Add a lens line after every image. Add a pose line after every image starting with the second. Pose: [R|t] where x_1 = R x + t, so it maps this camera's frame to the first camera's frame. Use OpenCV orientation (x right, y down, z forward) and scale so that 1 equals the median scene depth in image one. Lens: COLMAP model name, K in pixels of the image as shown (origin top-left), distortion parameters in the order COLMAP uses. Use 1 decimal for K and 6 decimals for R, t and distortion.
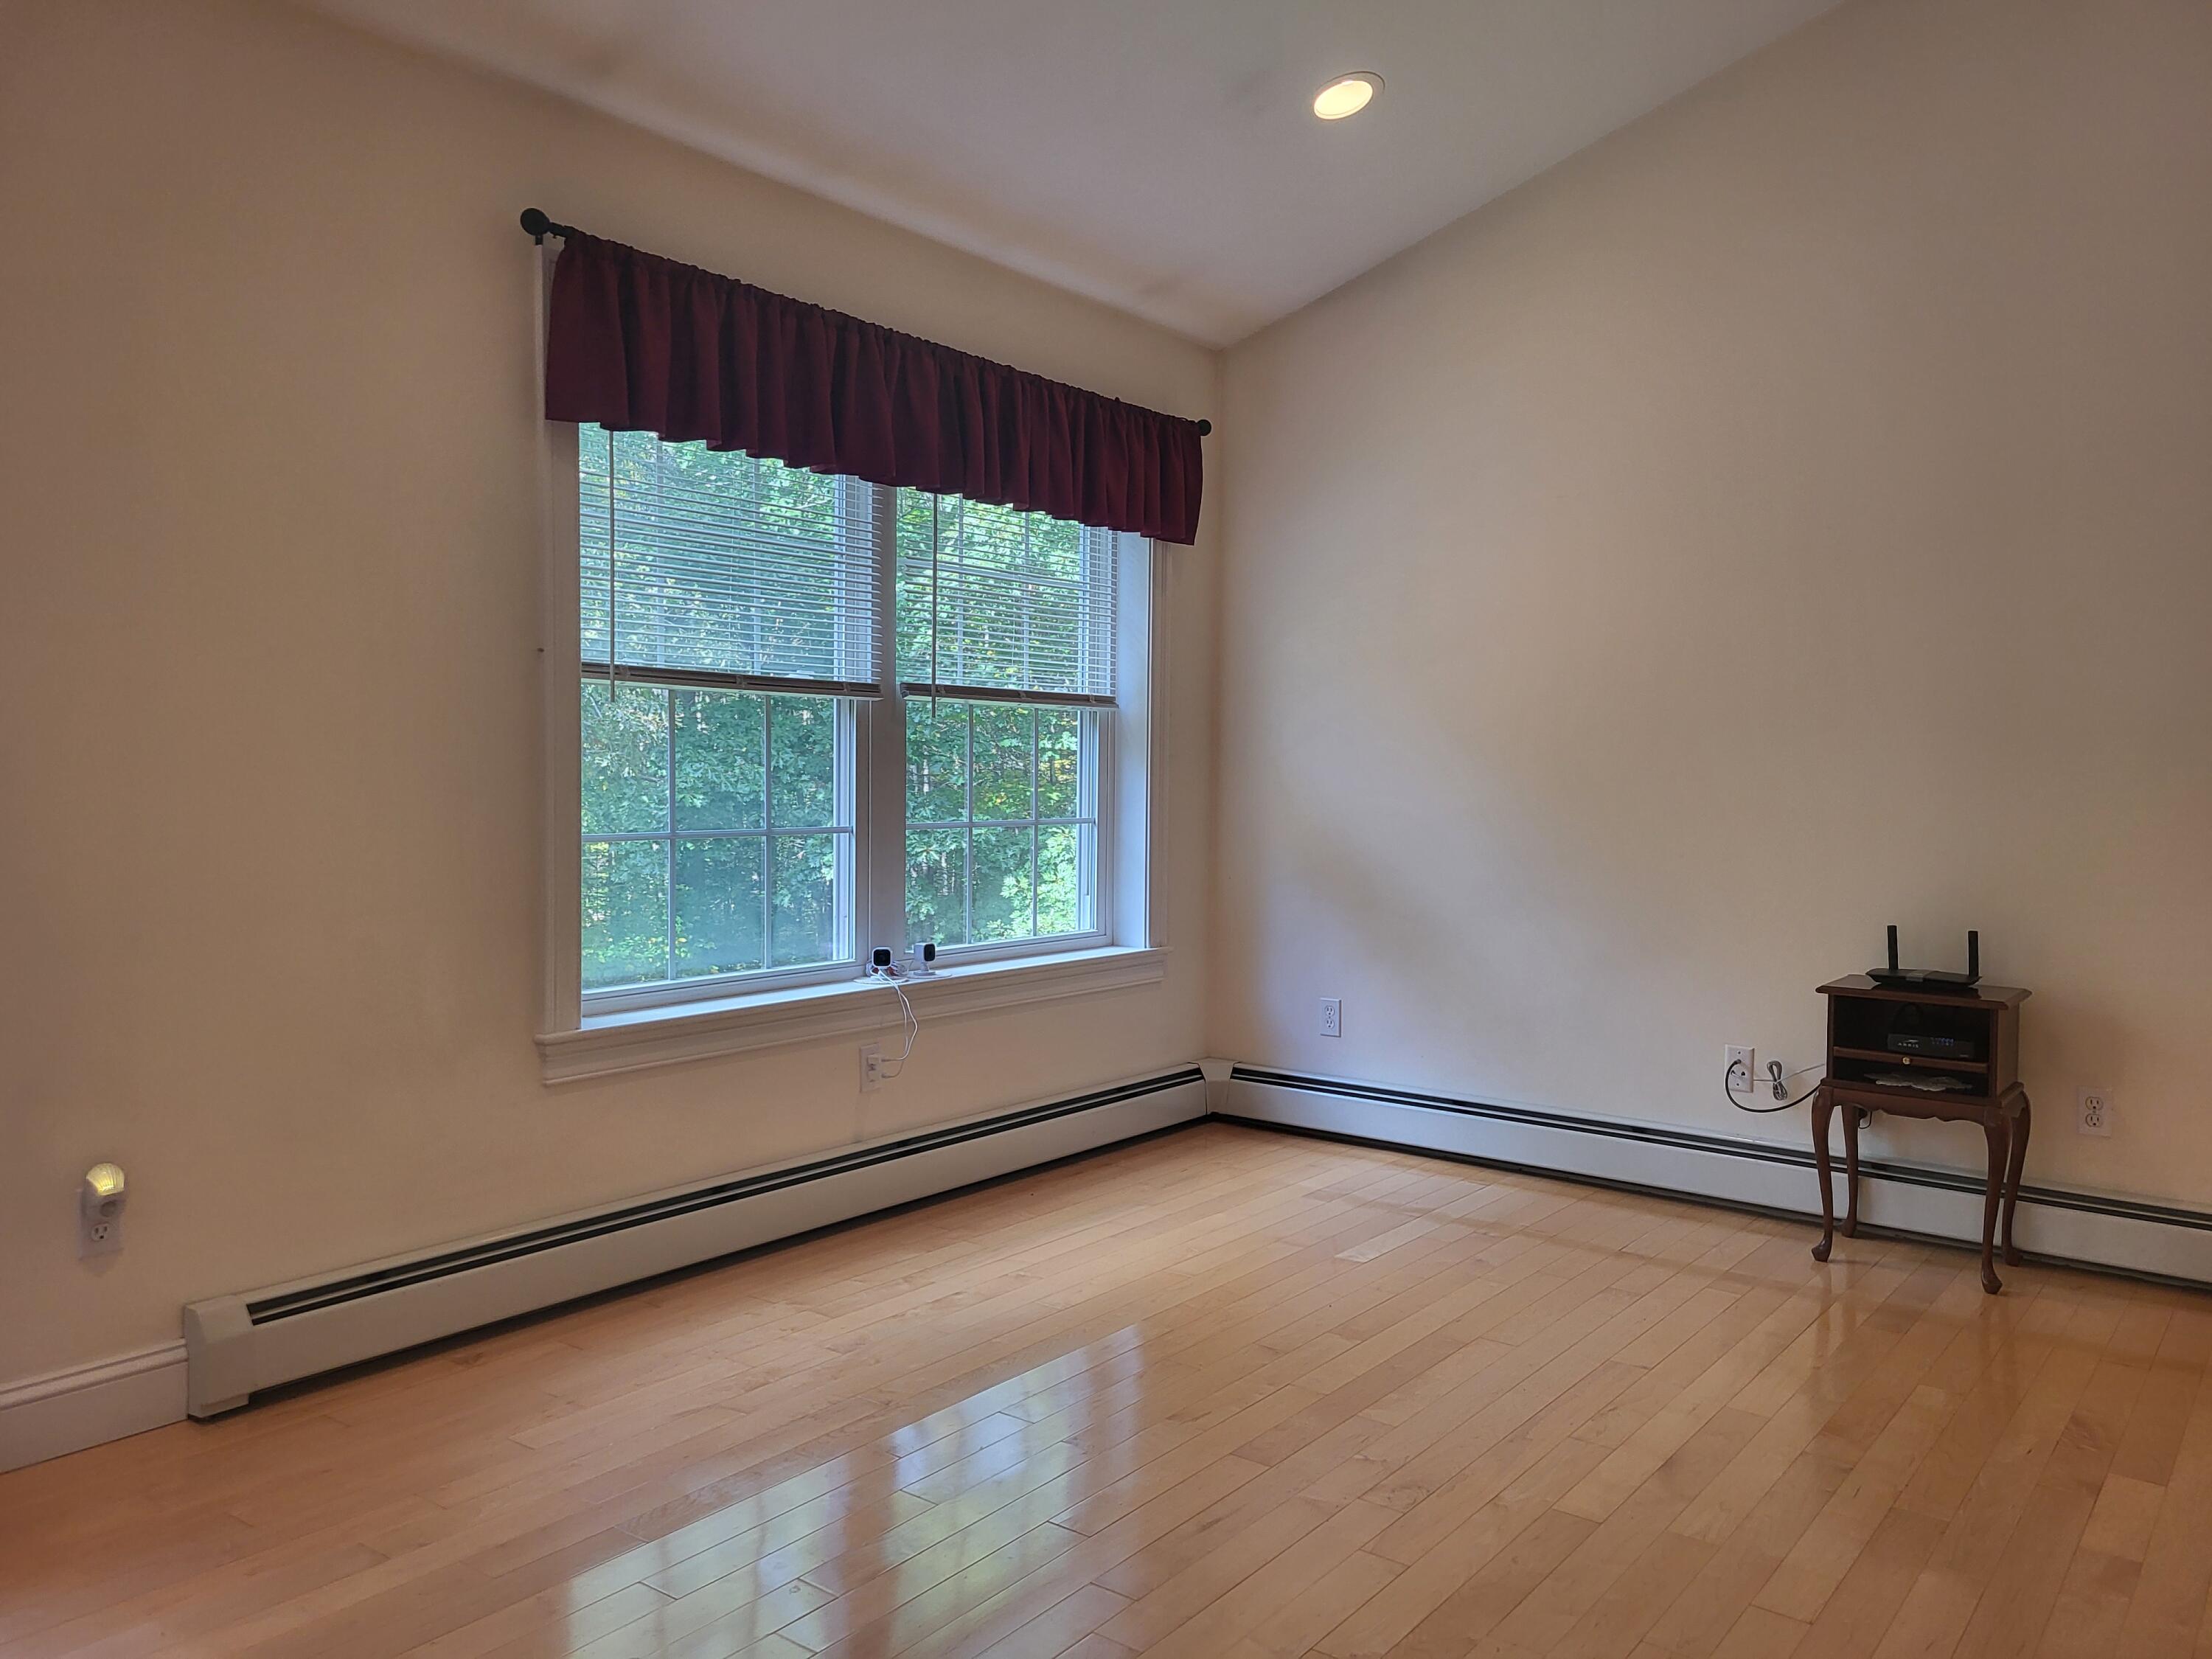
lens RADIAL K [[1660.0, 0, 1144.7], [0, 1660.0, 819.9], [0, 0, 1]] dist [0.031479, 0.002503]
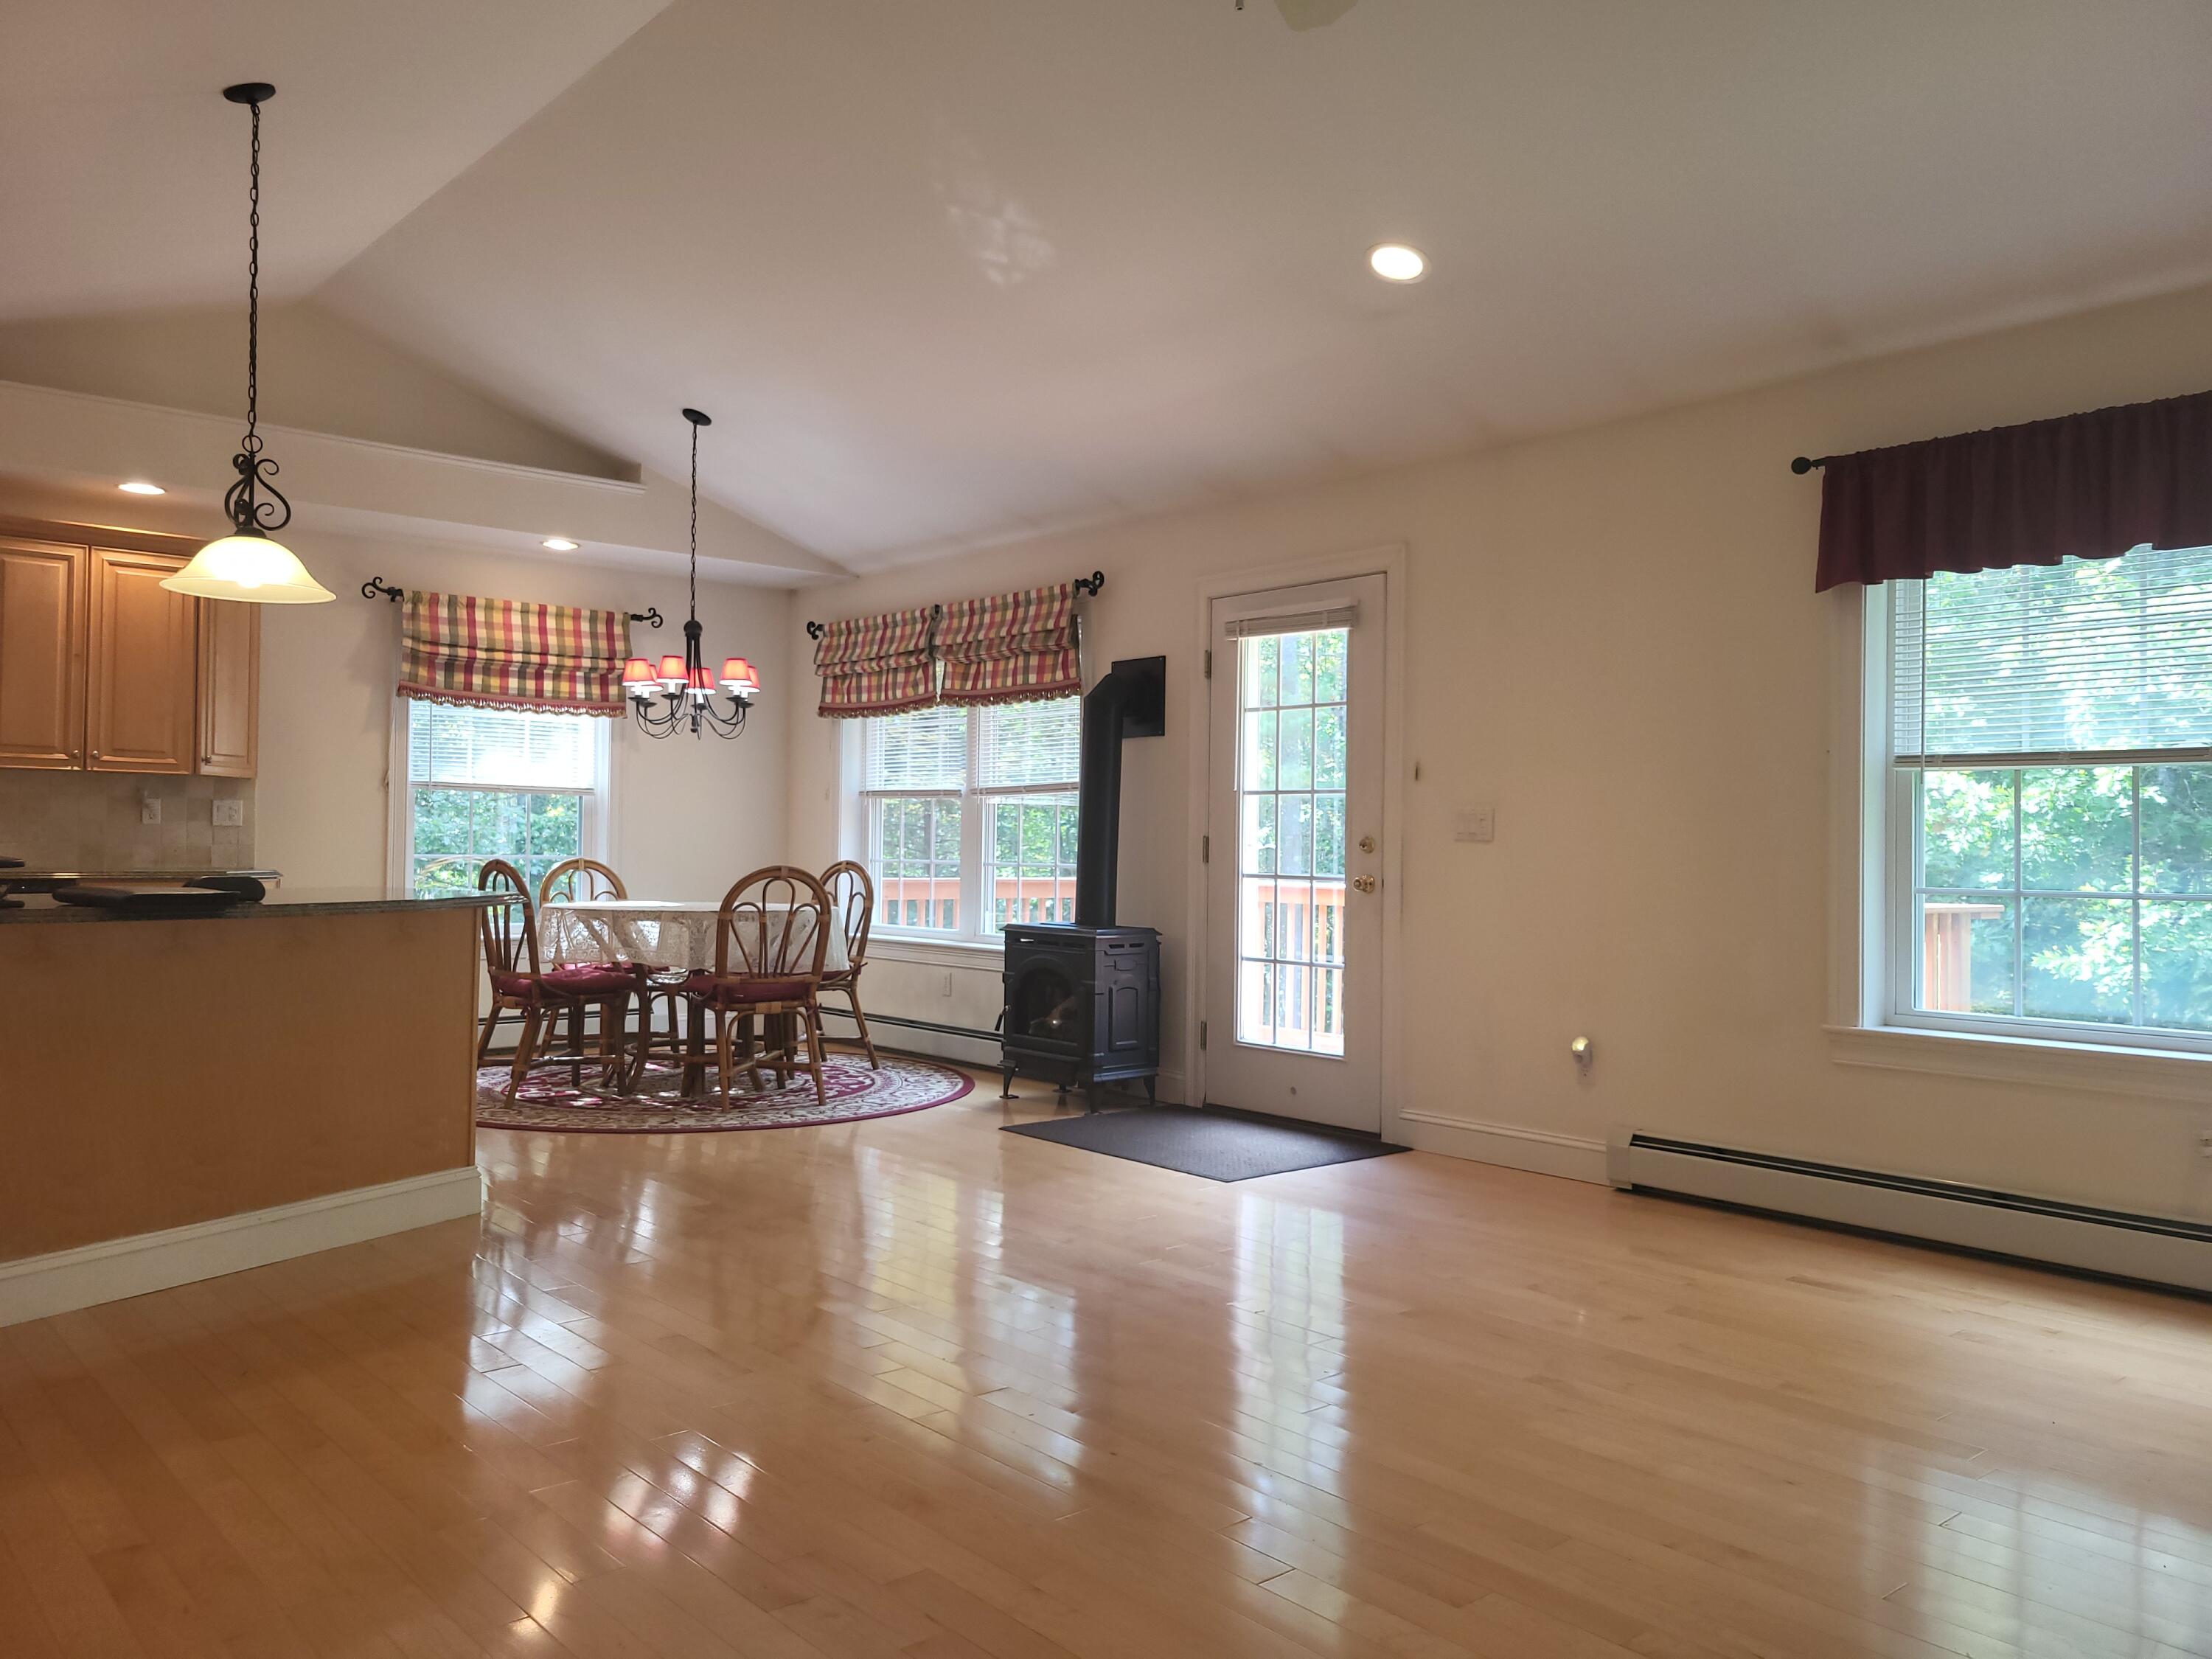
lens RADIAL K [[1712.0, 0, 1106.0], [0, 1712.0, 829.5], [0, 0, 1]] dist [0.047797, -0.007812]
pose [[-0.241326, -0.030398, -0.969968, 0.986122], [-0.052283, 0.998465, -0.018283, 0.018339], [0.969035, 0.046301, -0.242545, 0.626319]]
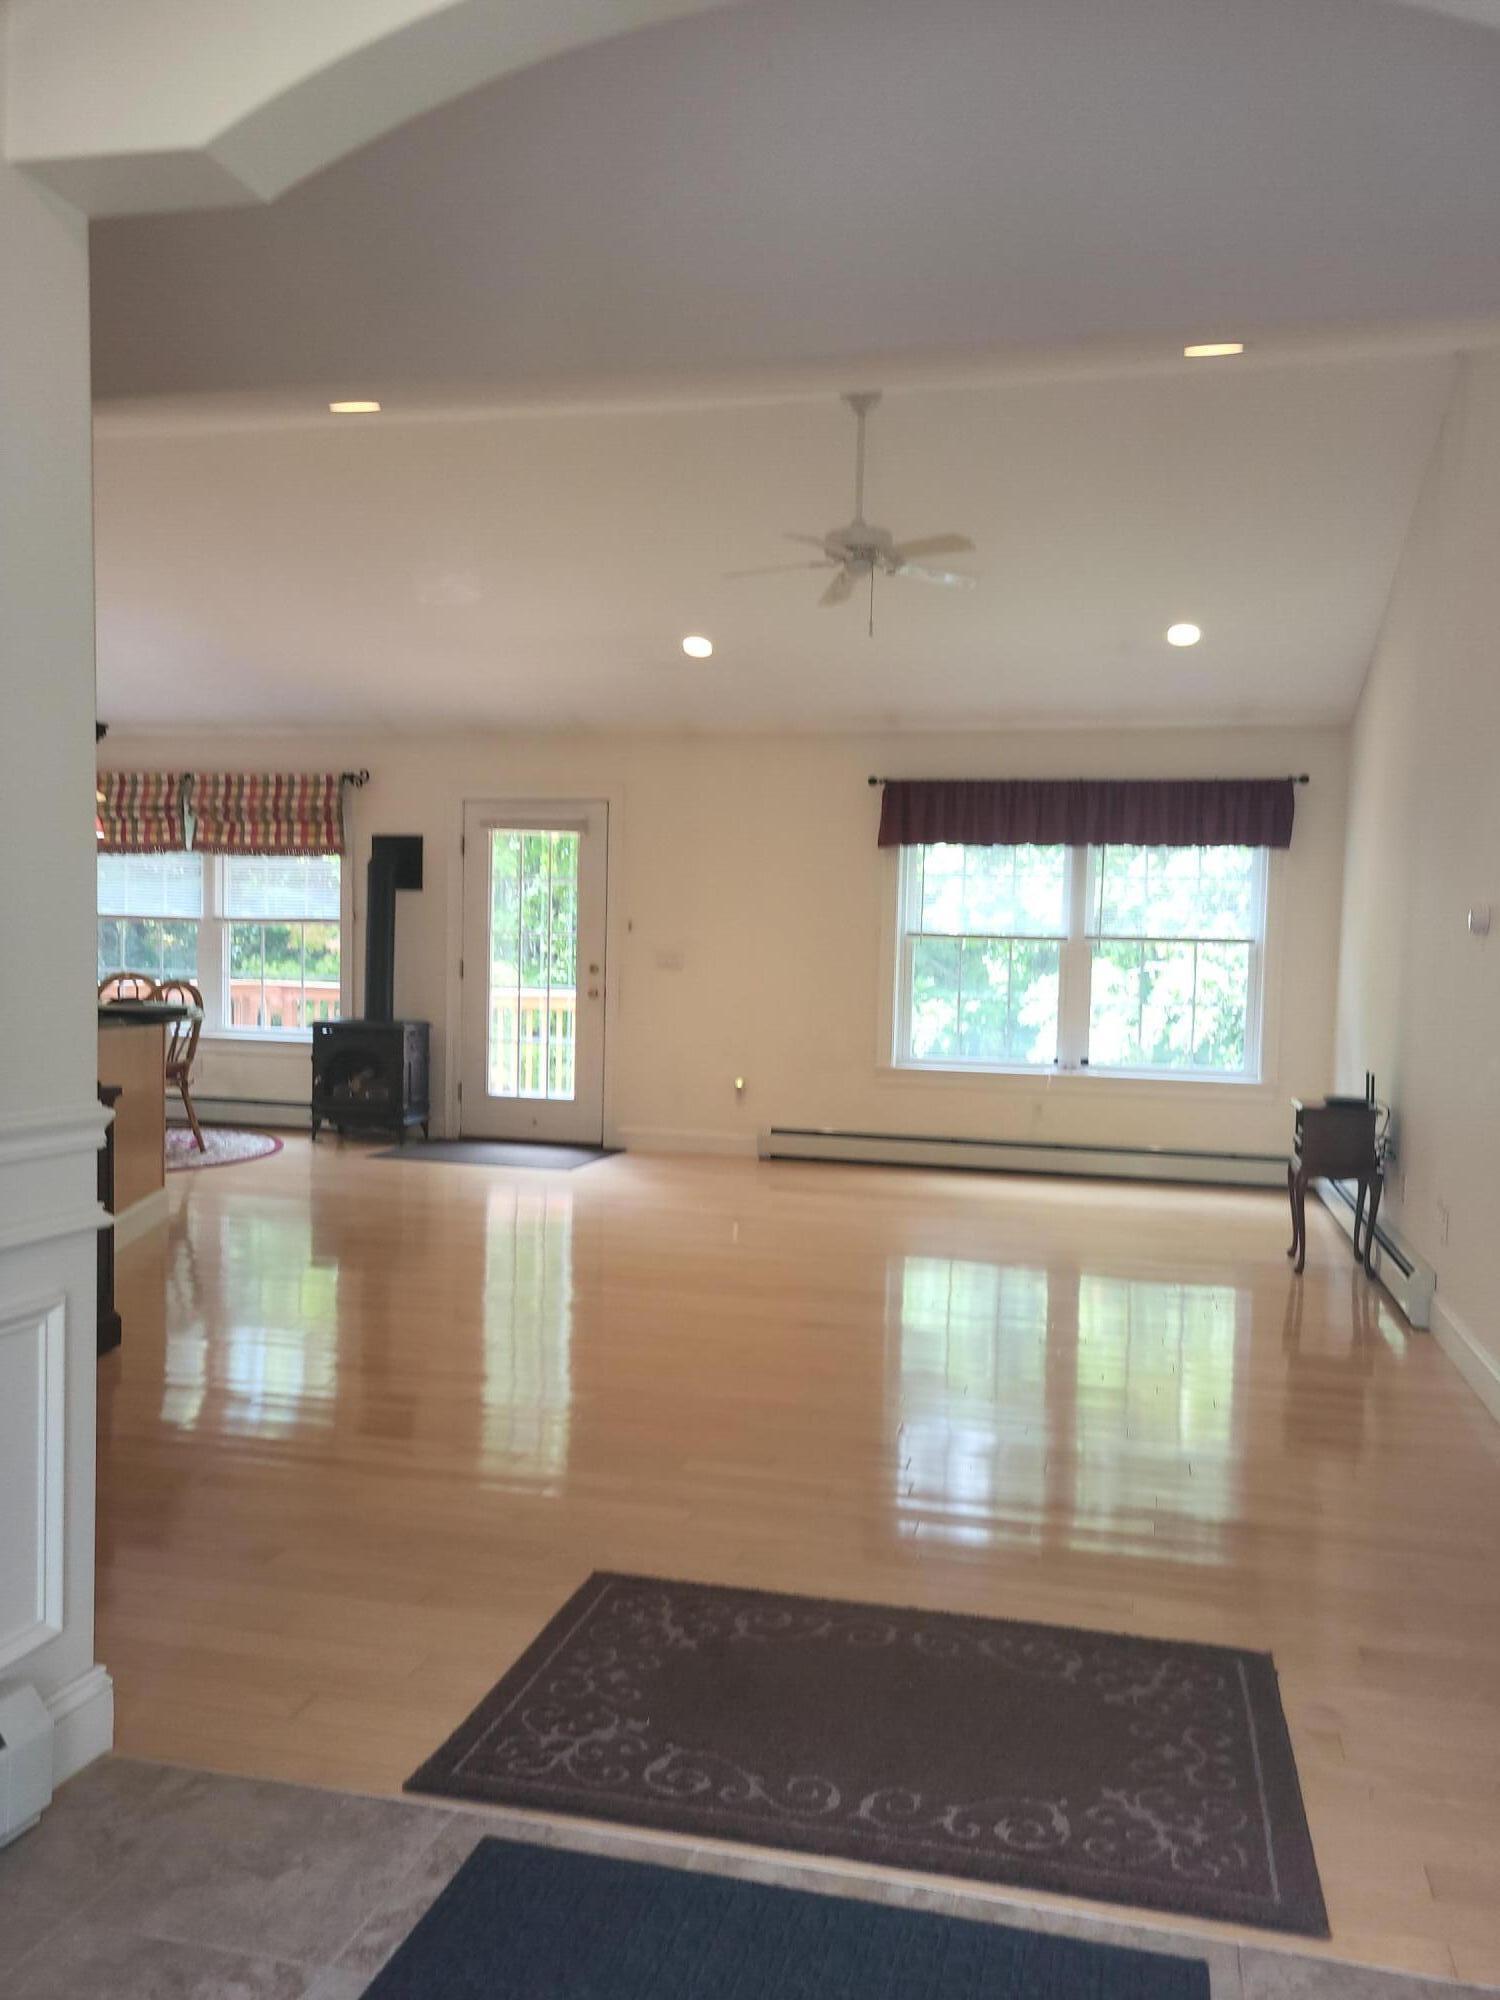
lens RADIAL K [[1547.9, 0, 753.4], [0, 1547.9, 1059.8], [0, 0, 1]] dist [0.047797, -0.007812]
pose [[0.371244, 0.061164, -0.926519, 1.628539], [-0.053311, 0.997586, 0.044495, 0.011318], [0.927004, 0.032875, 0.373609, -0.136760]]
